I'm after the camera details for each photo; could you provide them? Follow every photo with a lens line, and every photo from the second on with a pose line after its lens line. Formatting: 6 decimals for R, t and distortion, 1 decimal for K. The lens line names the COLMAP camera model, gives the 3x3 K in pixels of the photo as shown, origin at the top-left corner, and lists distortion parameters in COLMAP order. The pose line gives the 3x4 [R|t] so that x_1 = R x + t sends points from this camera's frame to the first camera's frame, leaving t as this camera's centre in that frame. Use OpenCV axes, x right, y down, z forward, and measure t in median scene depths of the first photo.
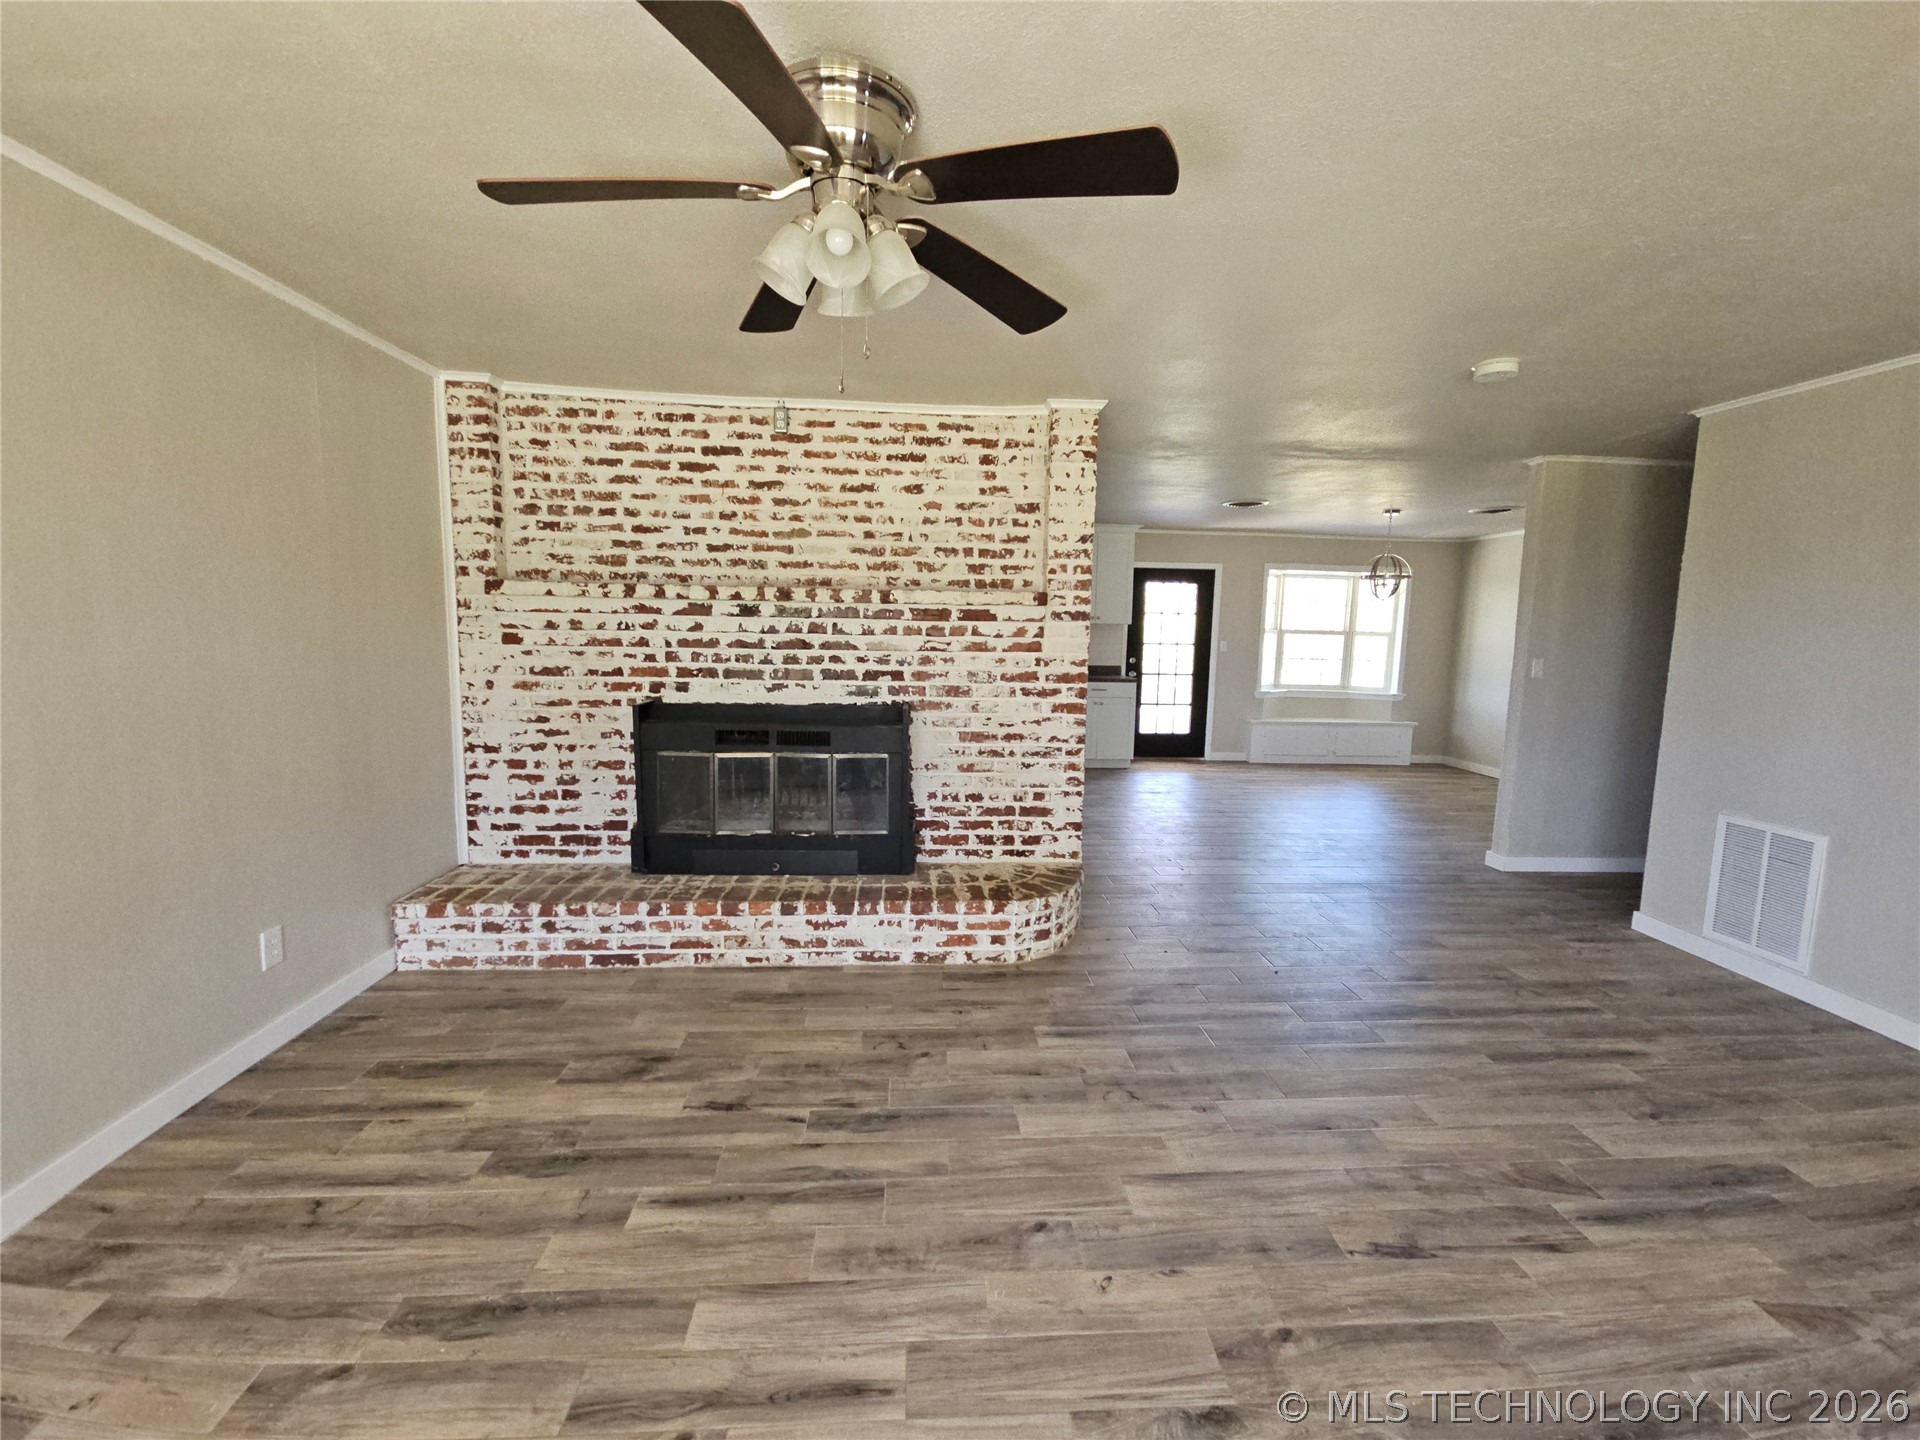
lens RADIAL K [[778.6, 0, 953.5], [0, 778.6, 719.7], [0, 0, 1]] dist [0.005774, -0.006029]
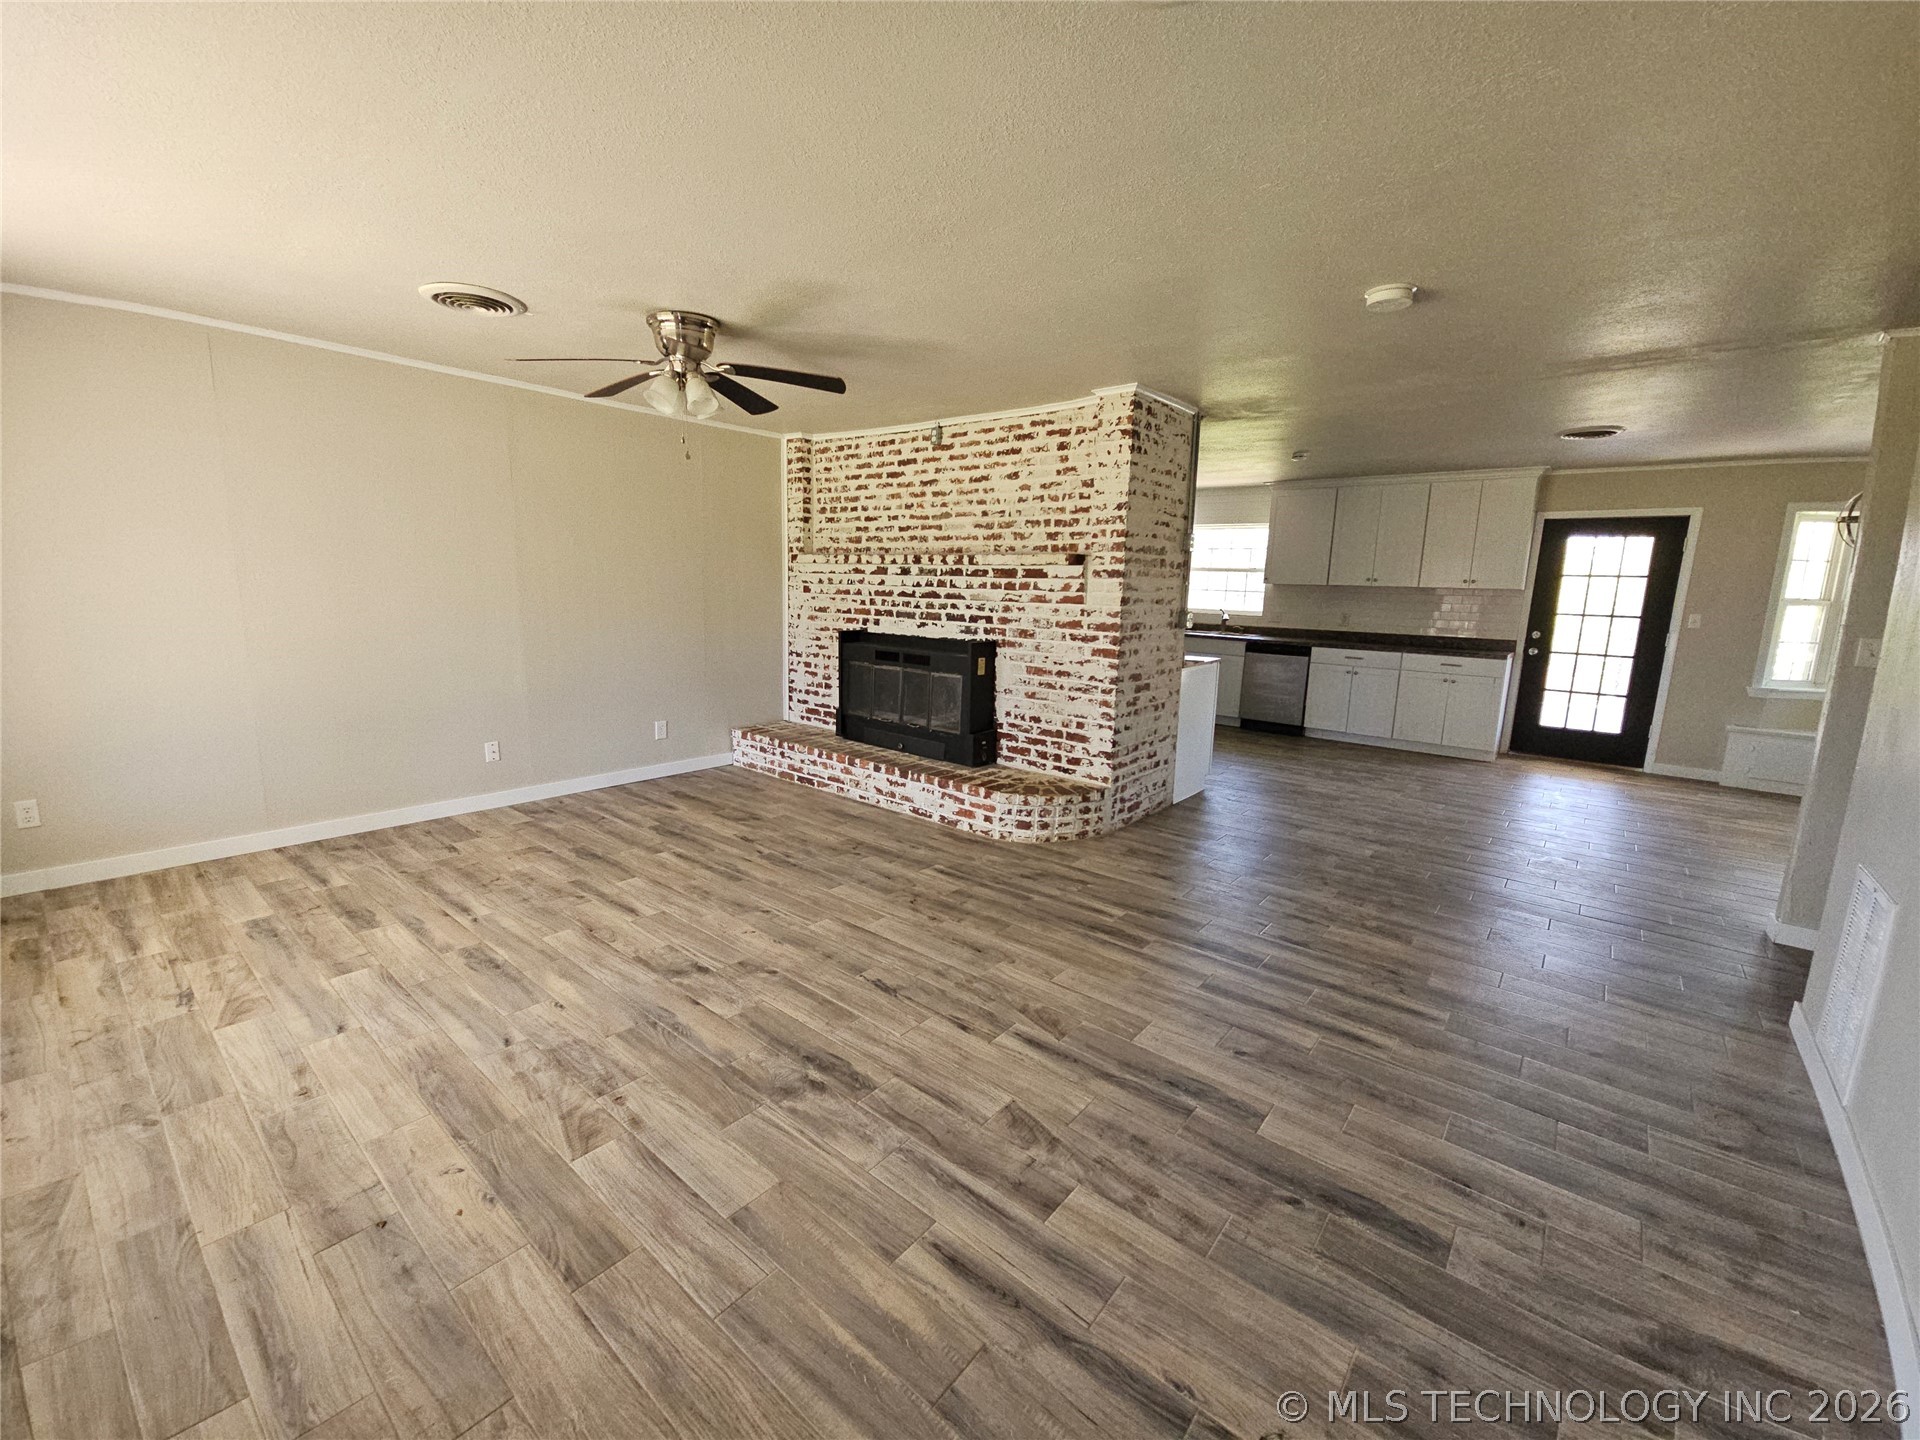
lens RADIAL K [[778.6, 0, 950.8], [0, 778.6, 718.8], [0, 0, 1]] dist [0.005774, -0.006029]
pose [[0.723491, 0.119936, -0.679835, 0.831025], [-0.094859, 0.992723, 0.074185, 0.019520], [0.683785, 0.010816, 0.729603, -0.011982]]
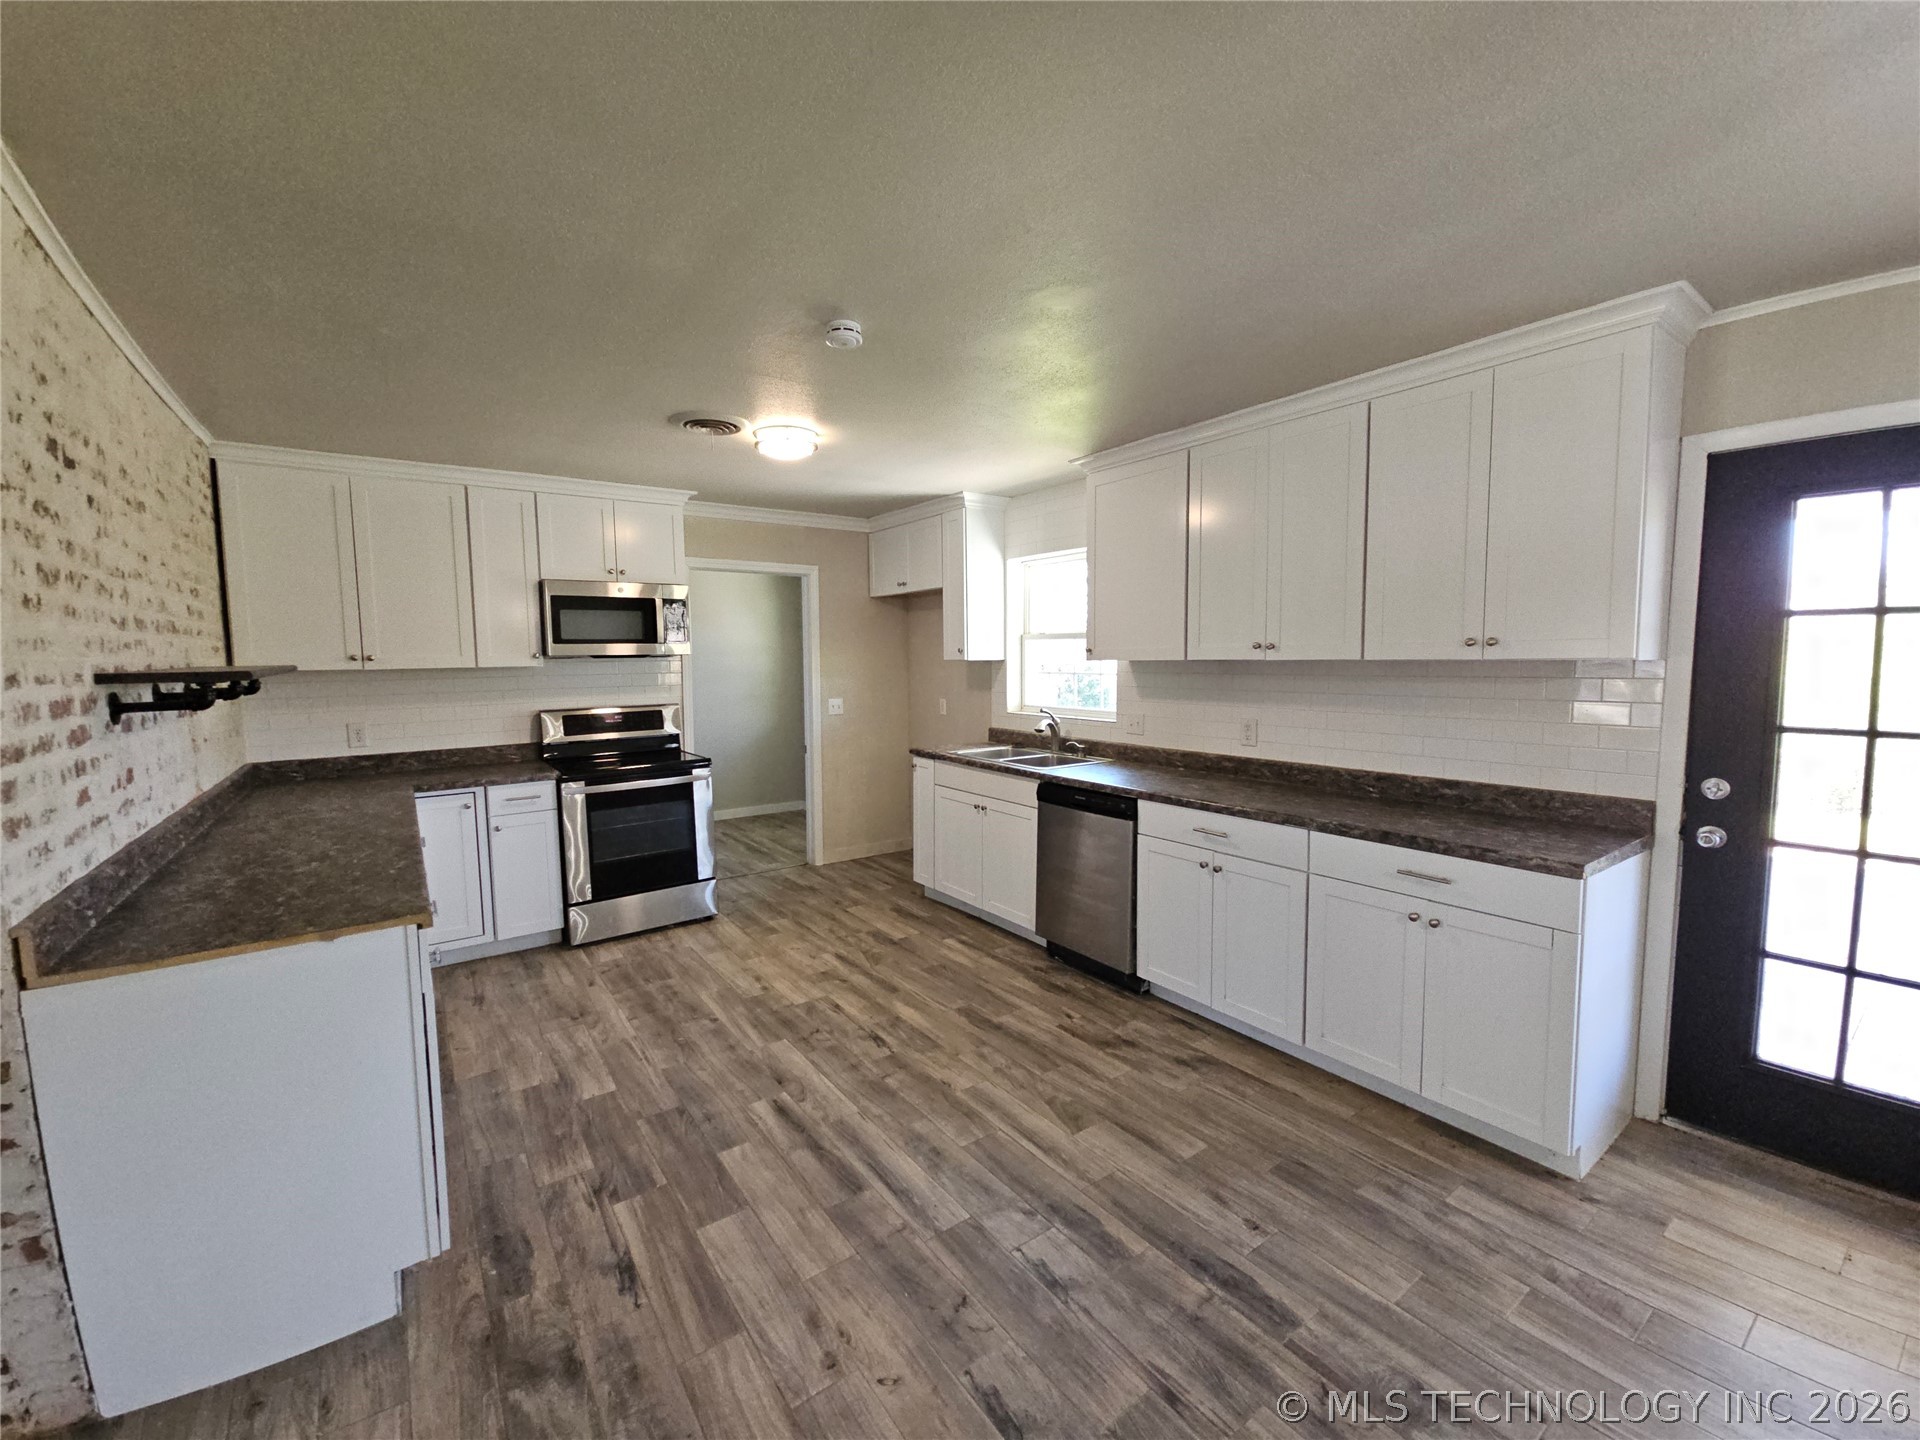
lens RADIAL K [[778.6, 0, 955.5], [0, 778.6, 718.8], [0, 0, 1]] dist [0.005774, -0.006029]
pose [[0.539157, 0.039273, -0.841289, 0.746768], [-0.078298, 0.996923, -0.003641, -0.186034], [0.838558, 0.067834, 0.540573, 1.479190]]
